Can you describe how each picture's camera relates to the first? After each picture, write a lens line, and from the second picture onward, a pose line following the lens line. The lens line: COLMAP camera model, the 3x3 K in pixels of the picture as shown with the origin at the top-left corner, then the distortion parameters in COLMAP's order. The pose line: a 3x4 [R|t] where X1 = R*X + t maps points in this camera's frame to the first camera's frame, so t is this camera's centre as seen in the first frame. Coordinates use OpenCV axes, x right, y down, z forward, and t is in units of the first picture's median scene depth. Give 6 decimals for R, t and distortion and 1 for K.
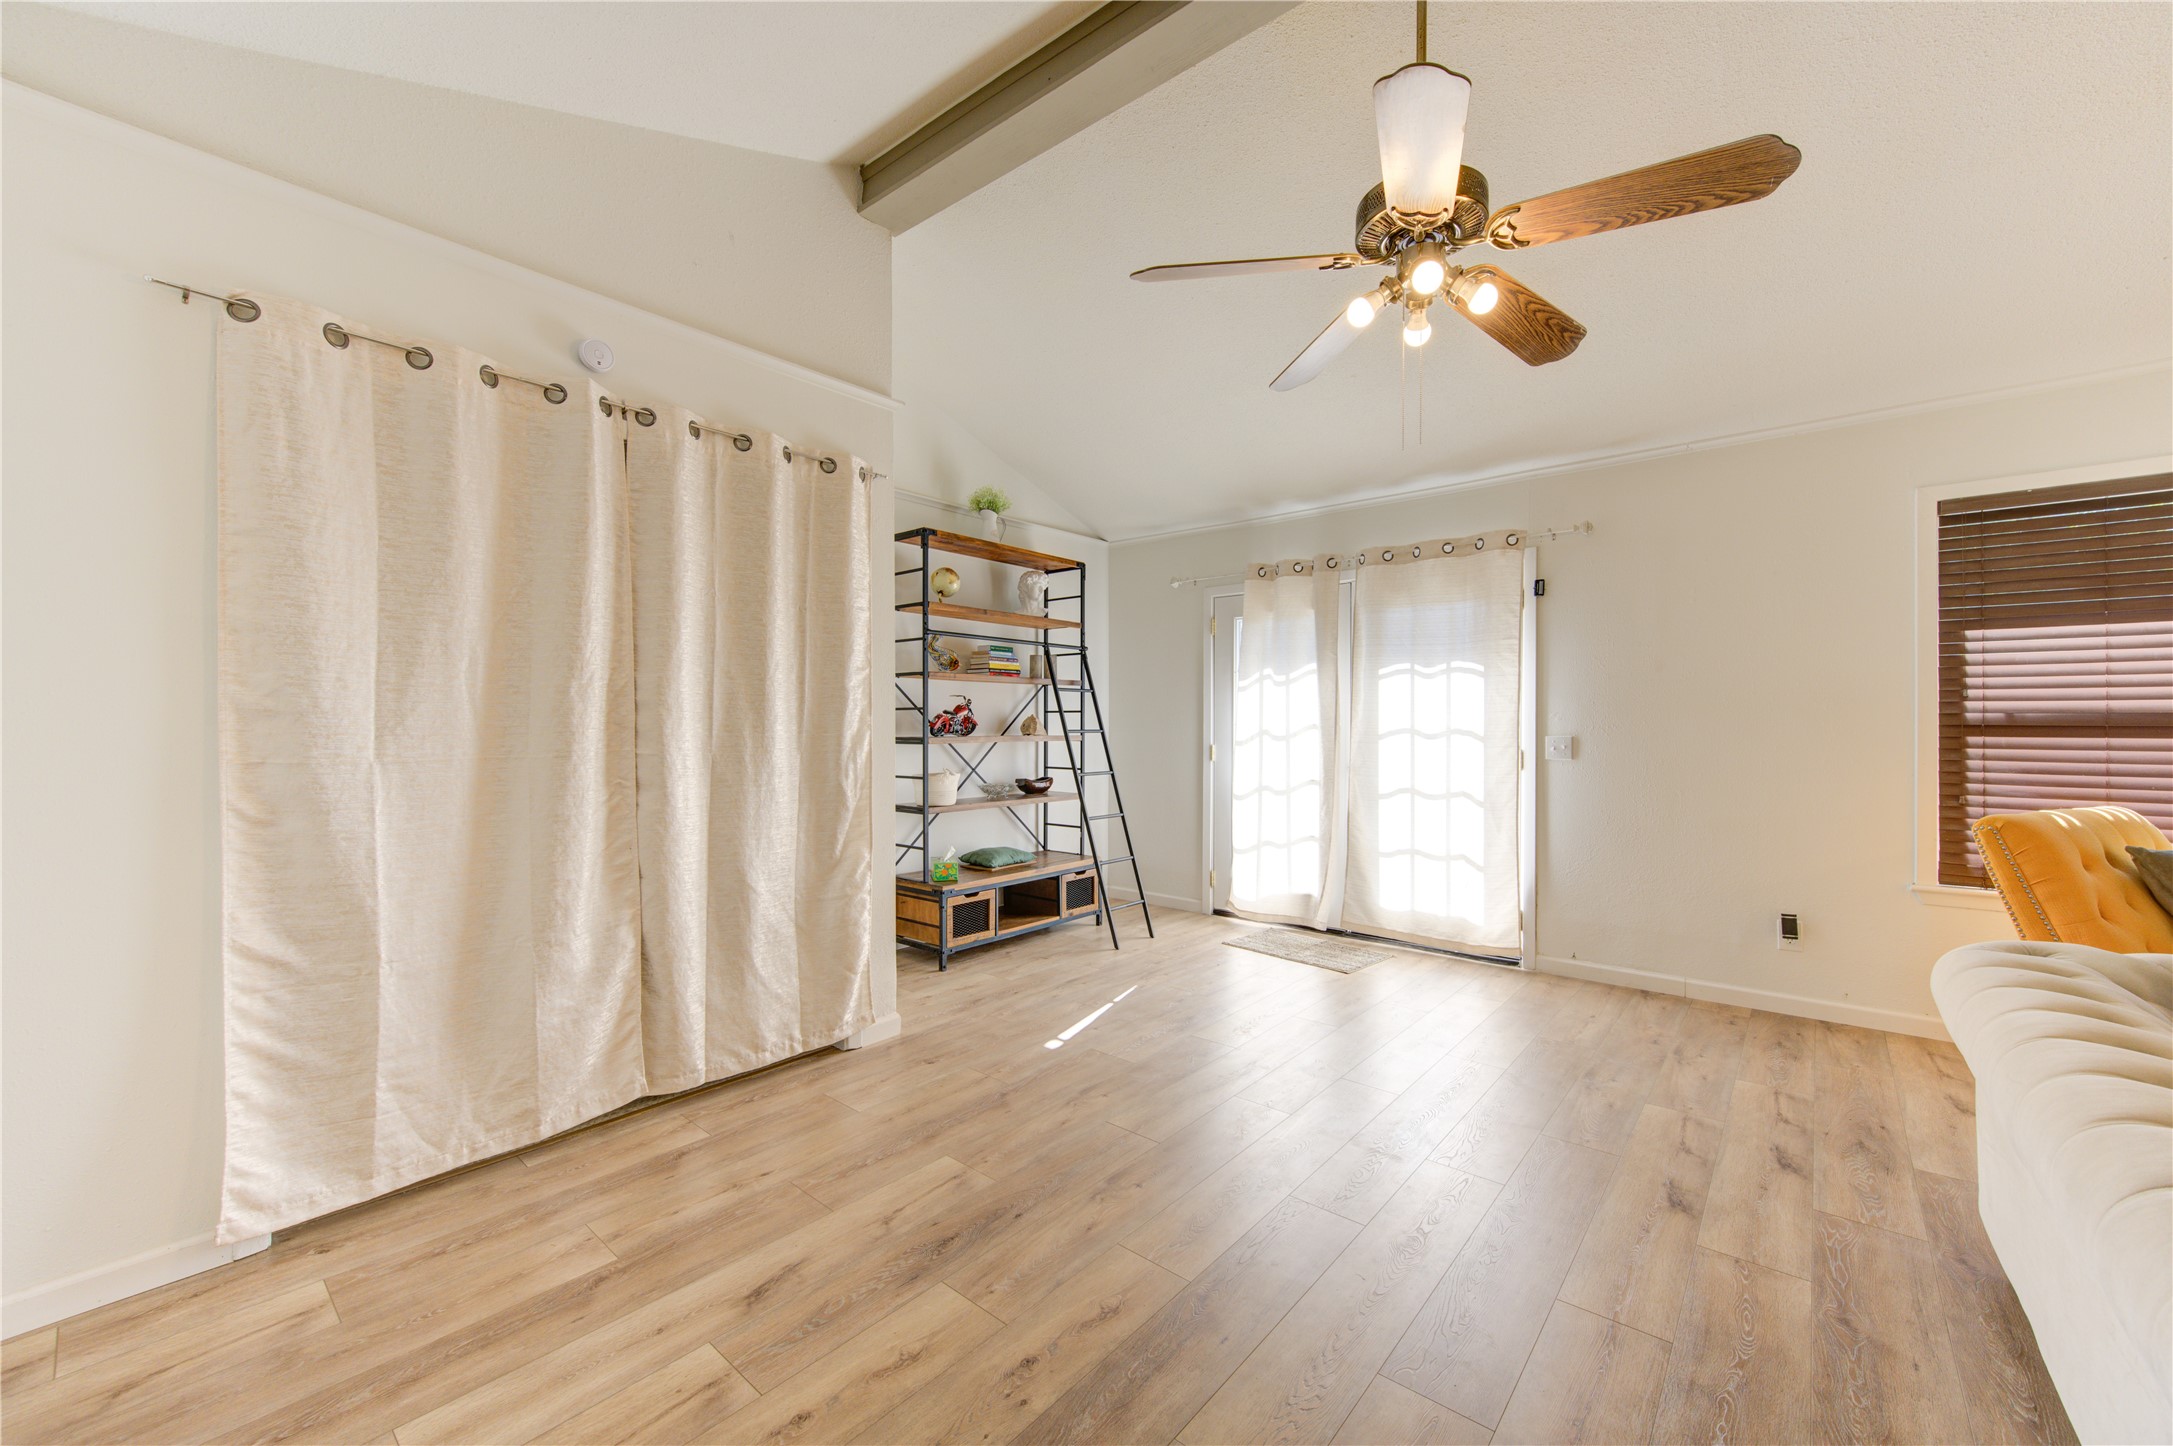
lens RADIAL K [[846.5, 0, 1093.5], [0, 846.5, 731.0], [0, 0, 1]] dist [0.008028, -0.003235]
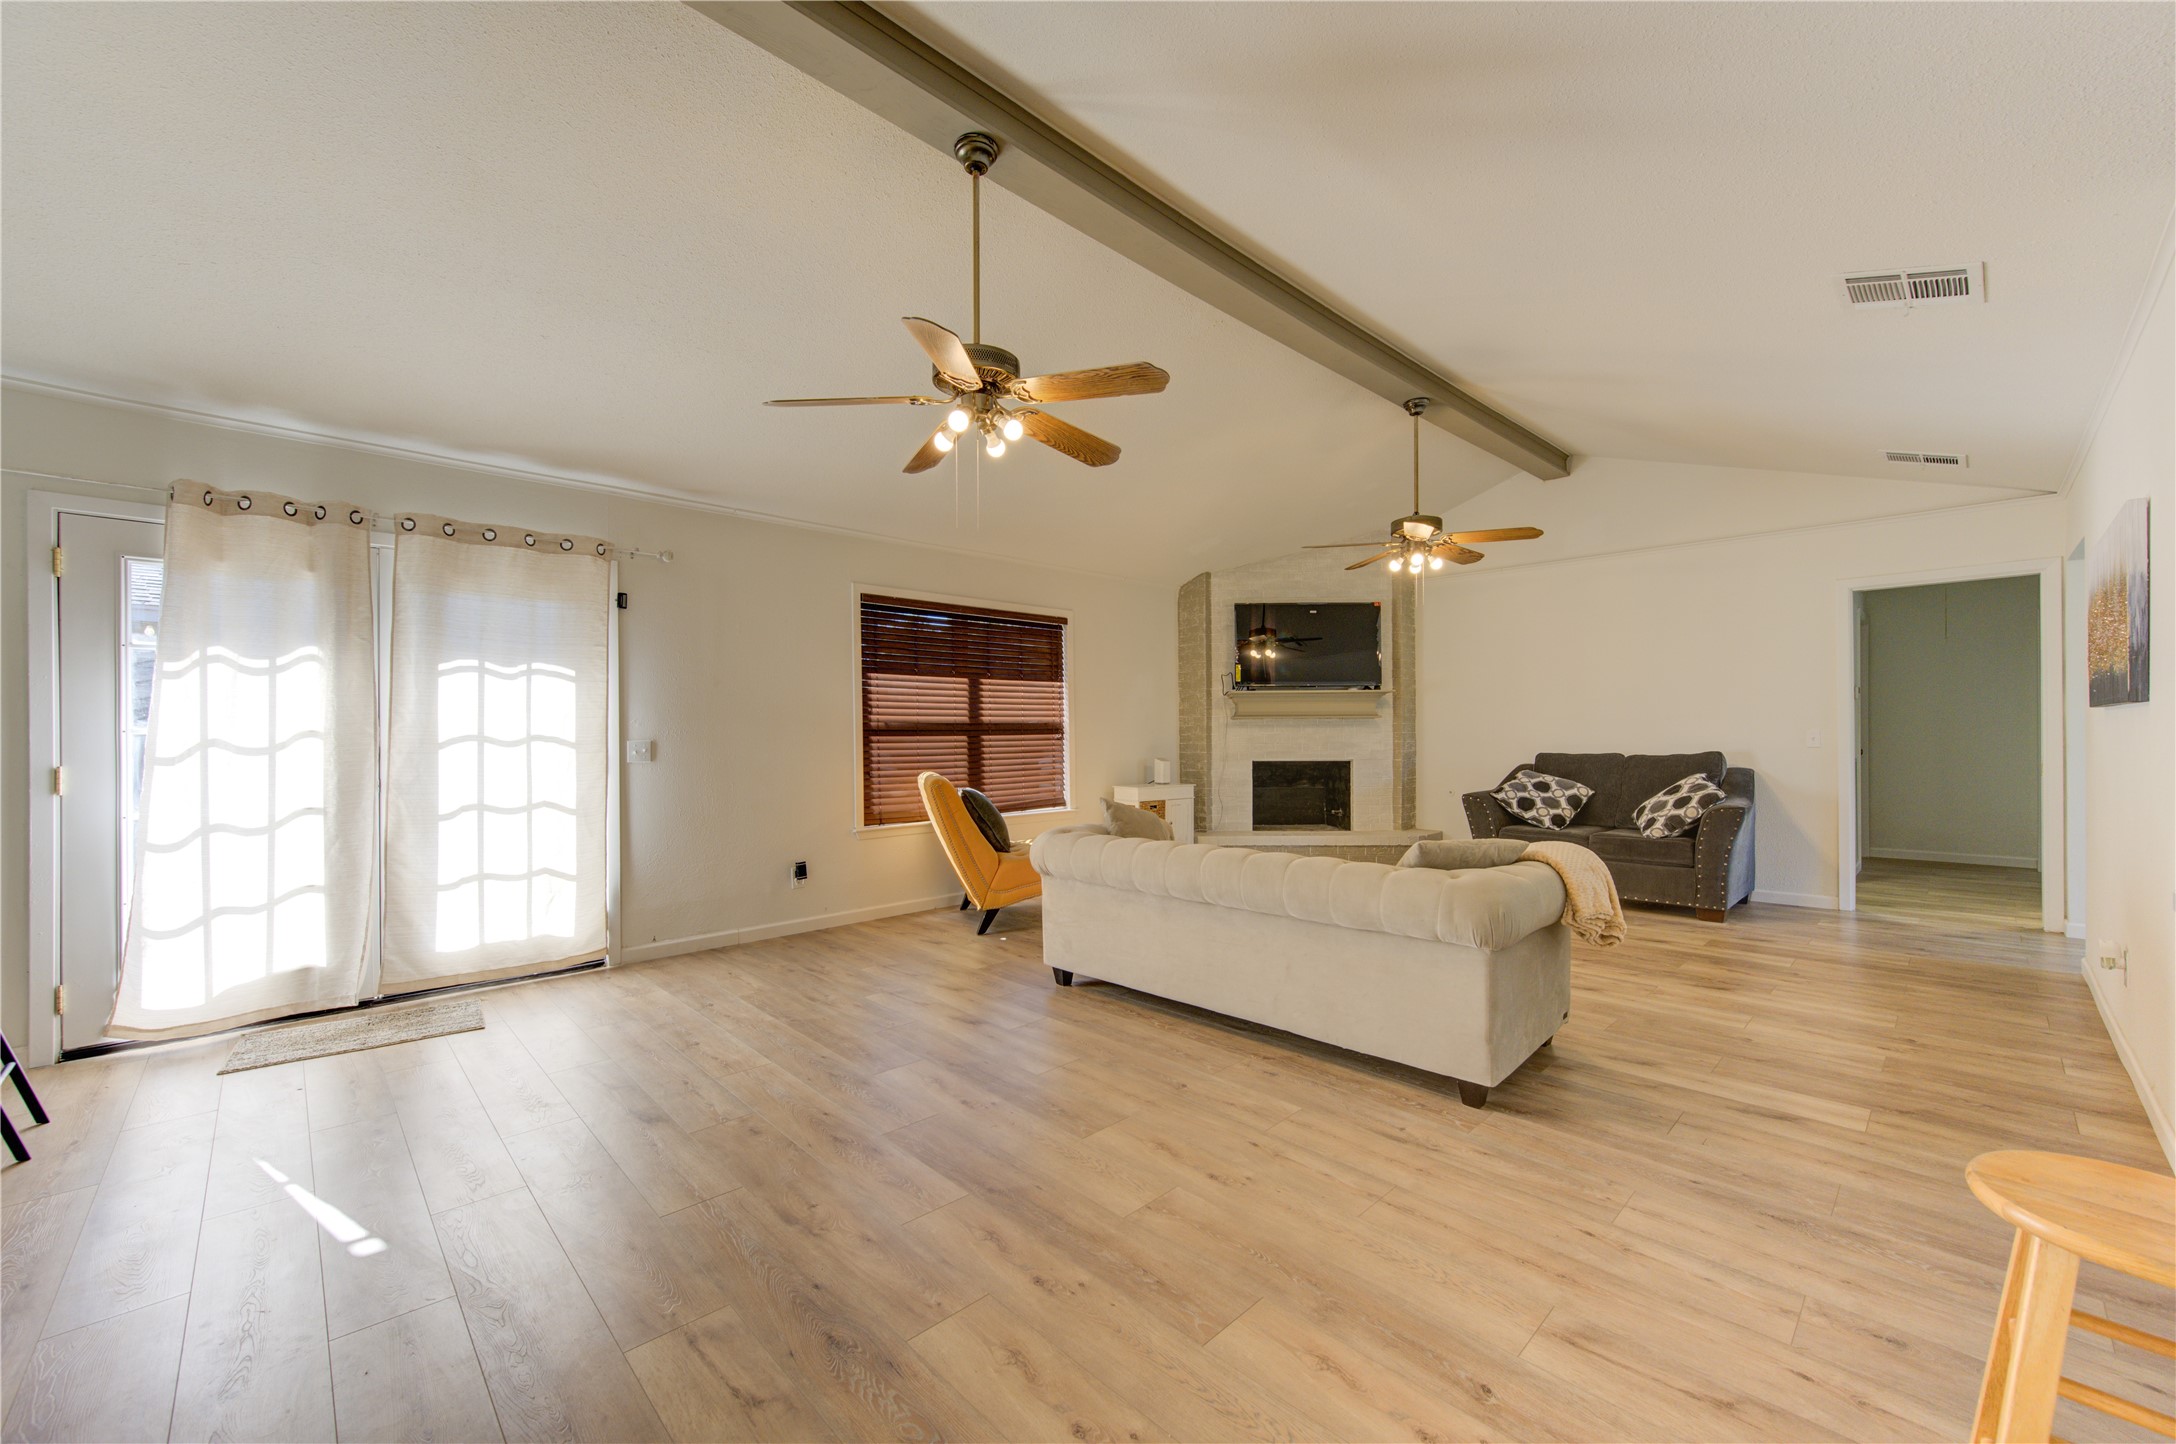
lens RADIAL K [[847.7, 0, 1095.0], [0, 847.7, 730.0], [0, 0, 1]] dist [0.008028, -0.003235]
pose [[0.098355, -0.001292, 0.995151, -0.453988], [0.011585, 0.999933, 0.000153, -0.001015], [-0.995084, 0.011513, 0.098363, 0.299993]]
